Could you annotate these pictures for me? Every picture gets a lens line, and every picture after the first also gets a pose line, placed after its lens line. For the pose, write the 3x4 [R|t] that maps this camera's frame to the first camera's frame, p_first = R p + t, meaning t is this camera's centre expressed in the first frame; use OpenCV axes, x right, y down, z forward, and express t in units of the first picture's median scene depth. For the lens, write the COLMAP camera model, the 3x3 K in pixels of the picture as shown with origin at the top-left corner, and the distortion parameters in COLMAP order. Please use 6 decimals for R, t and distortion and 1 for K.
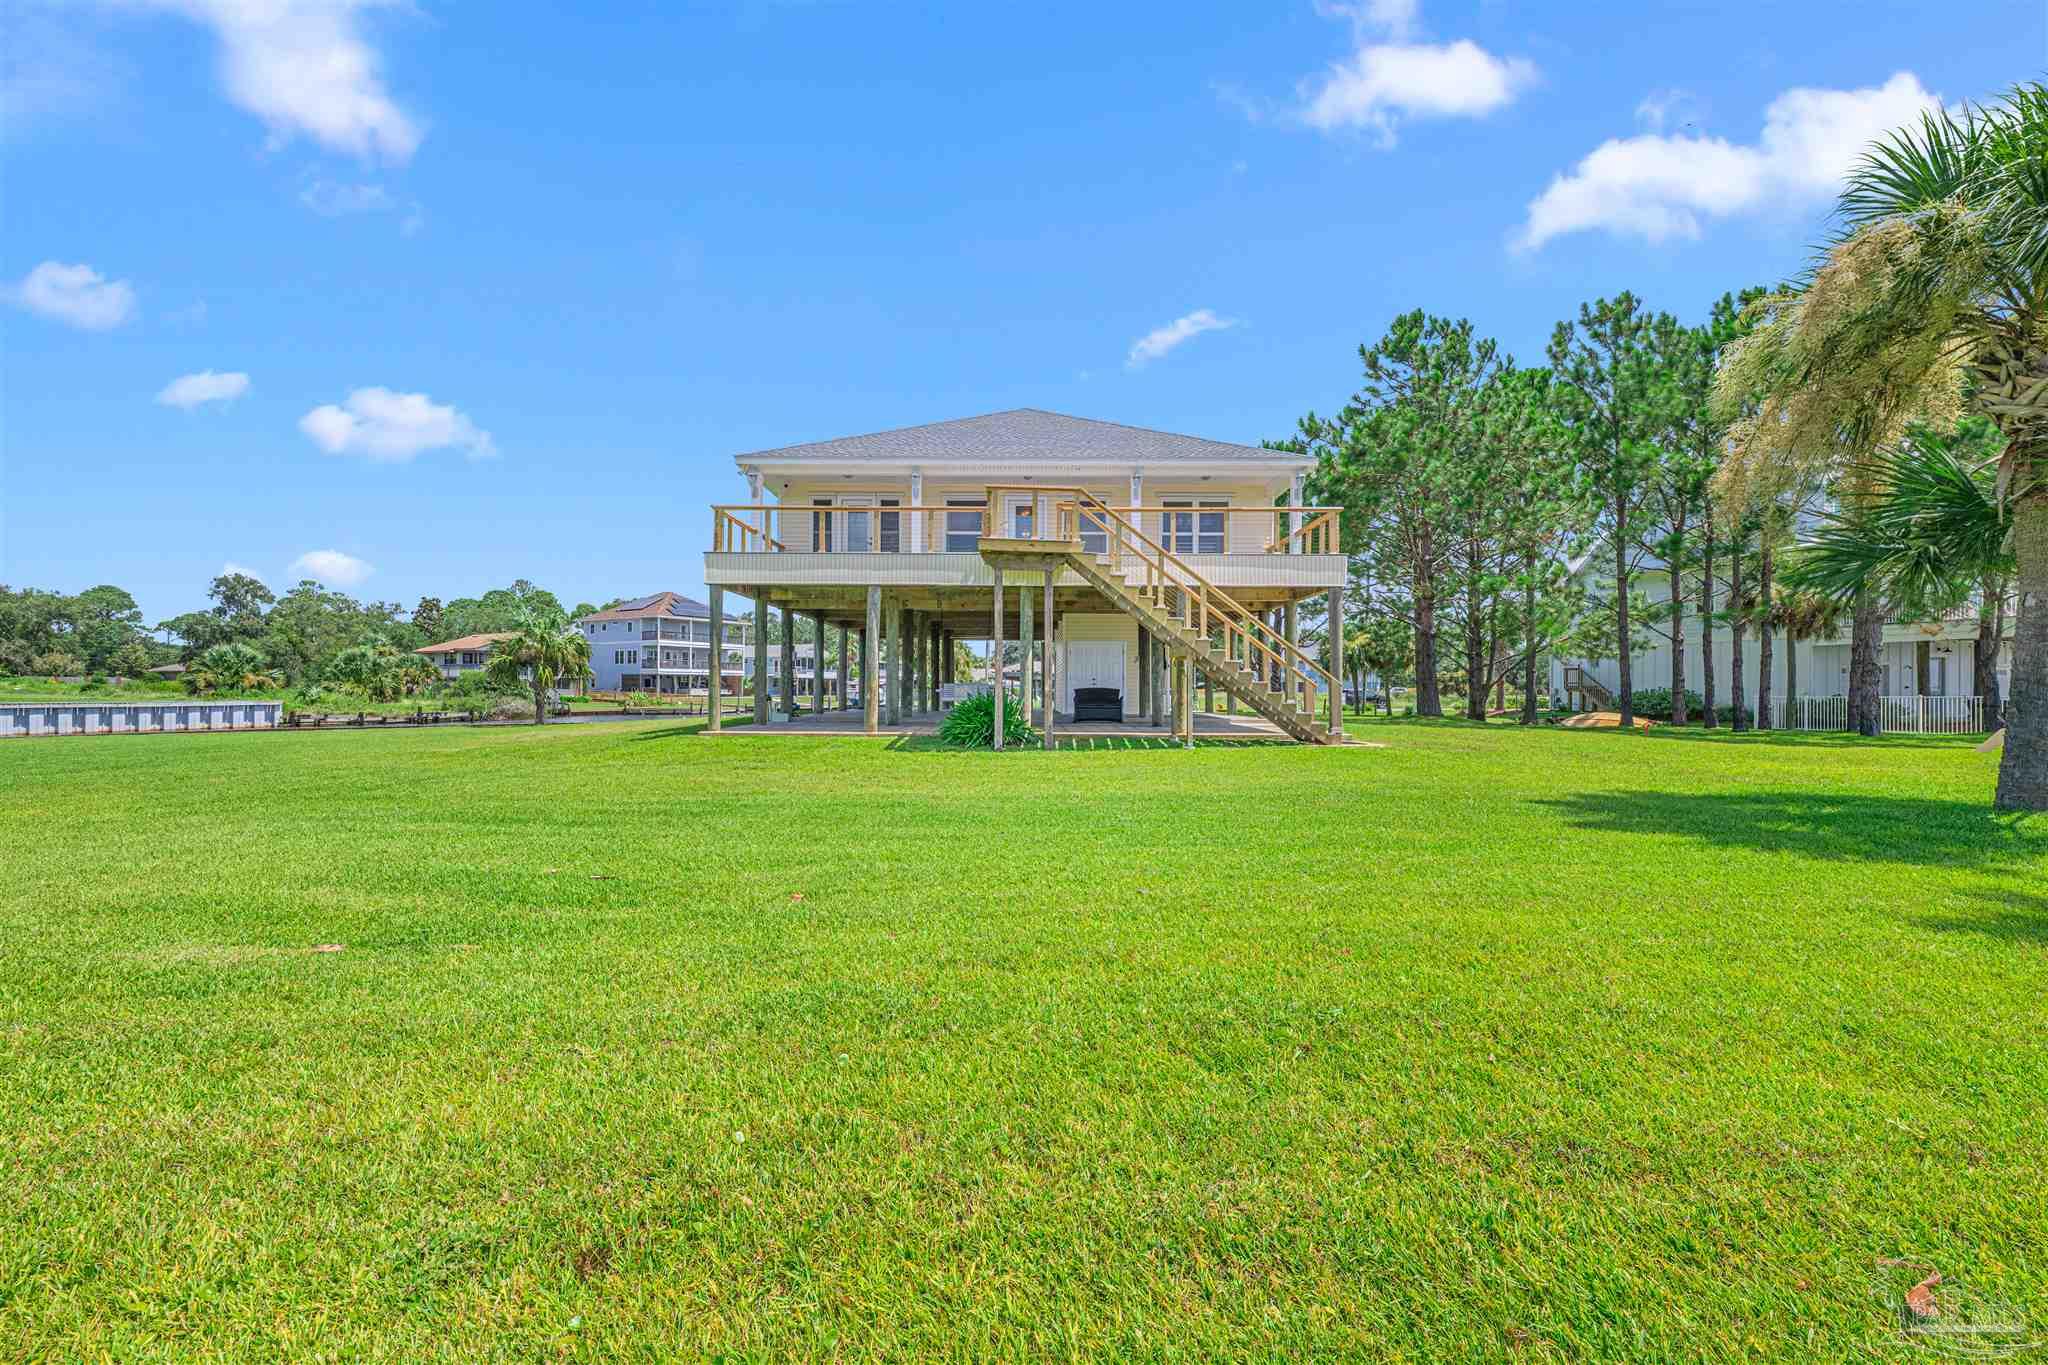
lens RADIAL K [[861.0, 0, 1024.0], [0, 861.0, 682.5], [0, 0, 1]] dist [-0.000661, -0.000074]
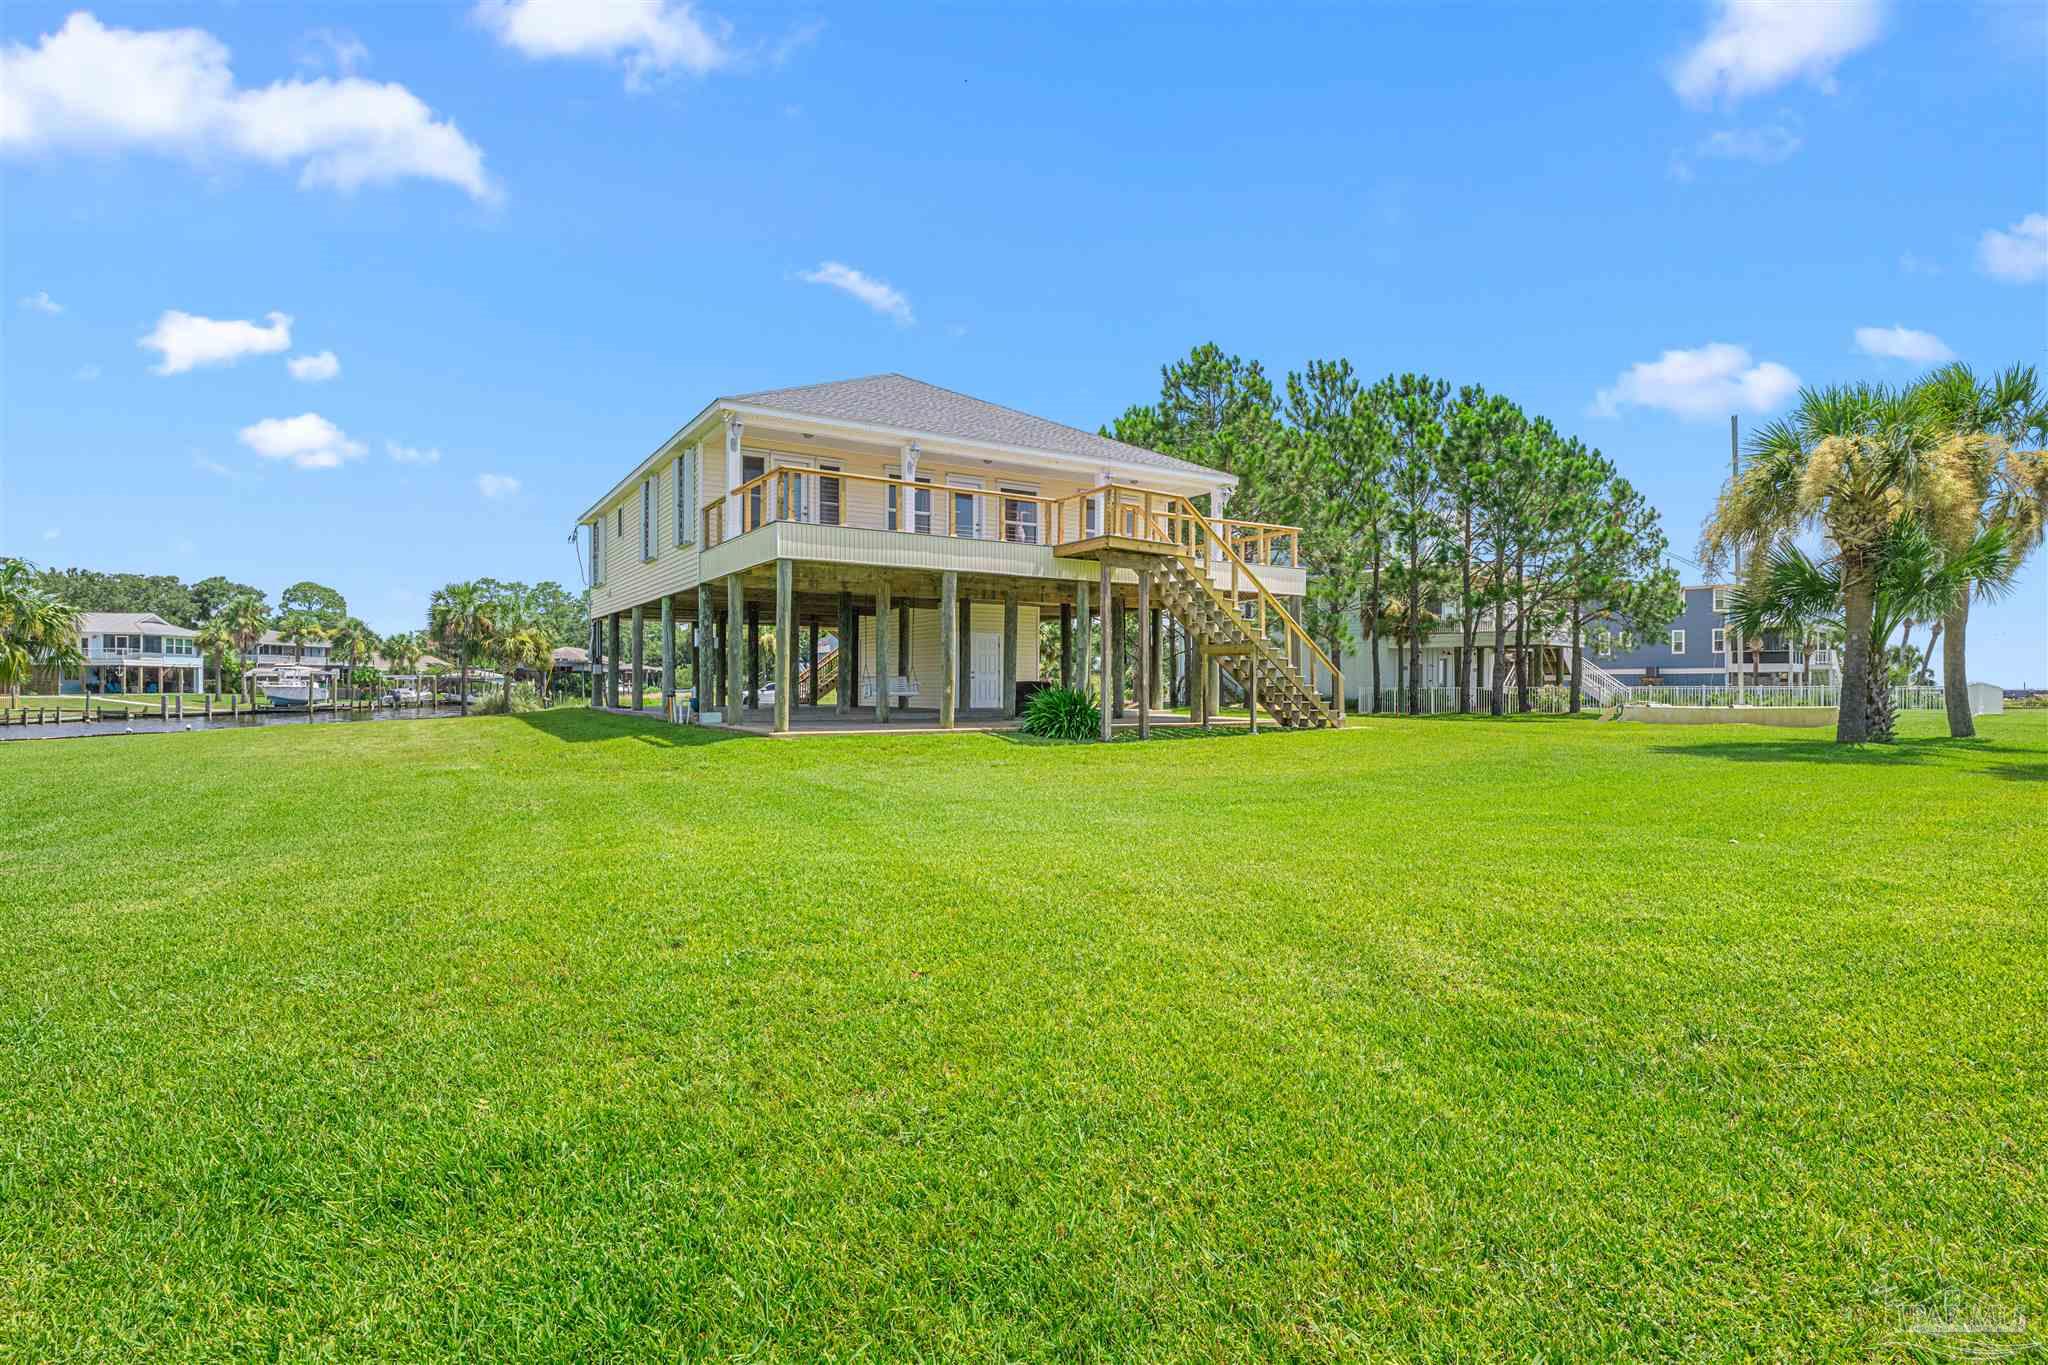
lens RADIAL K [[1016.2, 0, 1024.0], [0, 1016.2, 682.5], [0, 0, 1]] dist [0.000687, 0.000020]
pose [[0.839439, -0.001944, 0.543451, -0.697790], [-0.001238, 0.999984, 0.005489, 0.000564], [-0.543453, -0.005281, 0.839423, 0.038907]]
